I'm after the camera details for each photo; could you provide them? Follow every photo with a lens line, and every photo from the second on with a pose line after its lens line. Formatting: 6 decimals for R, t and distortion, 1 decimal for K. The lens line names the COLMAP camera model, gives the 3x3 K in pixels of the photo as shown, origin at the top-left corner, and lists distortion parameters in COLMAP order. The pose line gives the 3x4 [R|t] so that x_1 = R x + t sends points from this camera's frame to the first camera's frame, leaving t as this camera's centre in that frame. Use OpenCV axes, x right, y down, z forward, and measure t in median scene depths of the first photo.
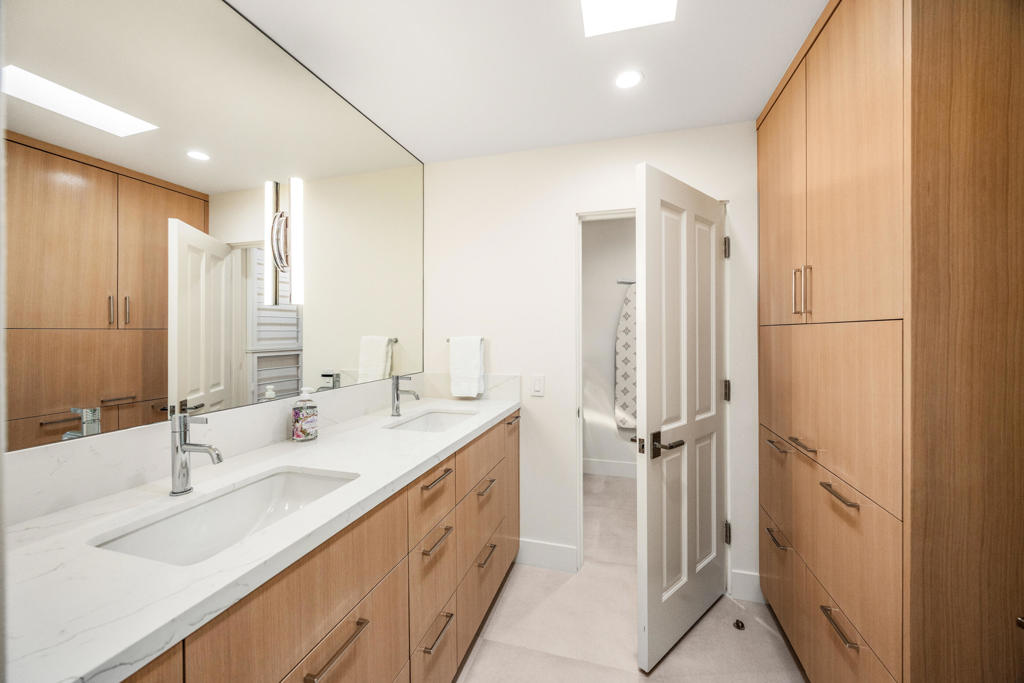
lens RADIAL K [[414.4, 0, 518.0], [0, 414.4, 332.5], [0, 0, 1]] dist [0.004238, 0.000004]
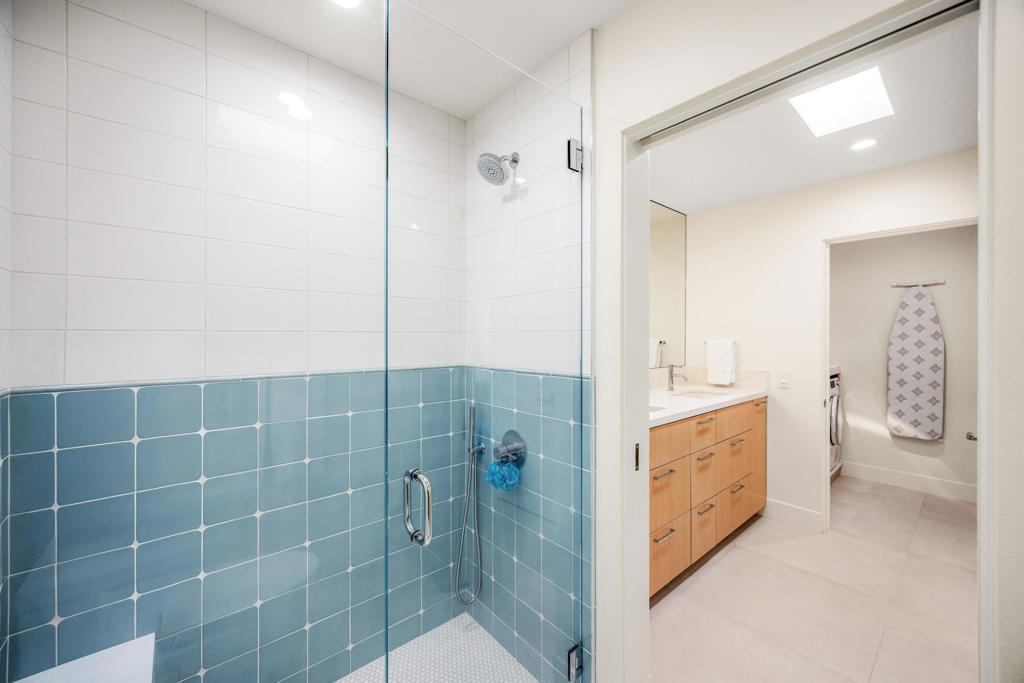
lens RADIAL K [[397.8, 0, 513.7], [0, 397.8, 335.9], [0, 0, 1]] dist [0.000878, -0.000263]
pose [[0.832518, 0.004942, -0.553975, 0.038947], [-0.004780, 0.999987, 0.001736, -0.003337], [0.553977, 0.001203, 0.832531, -0.558261]]
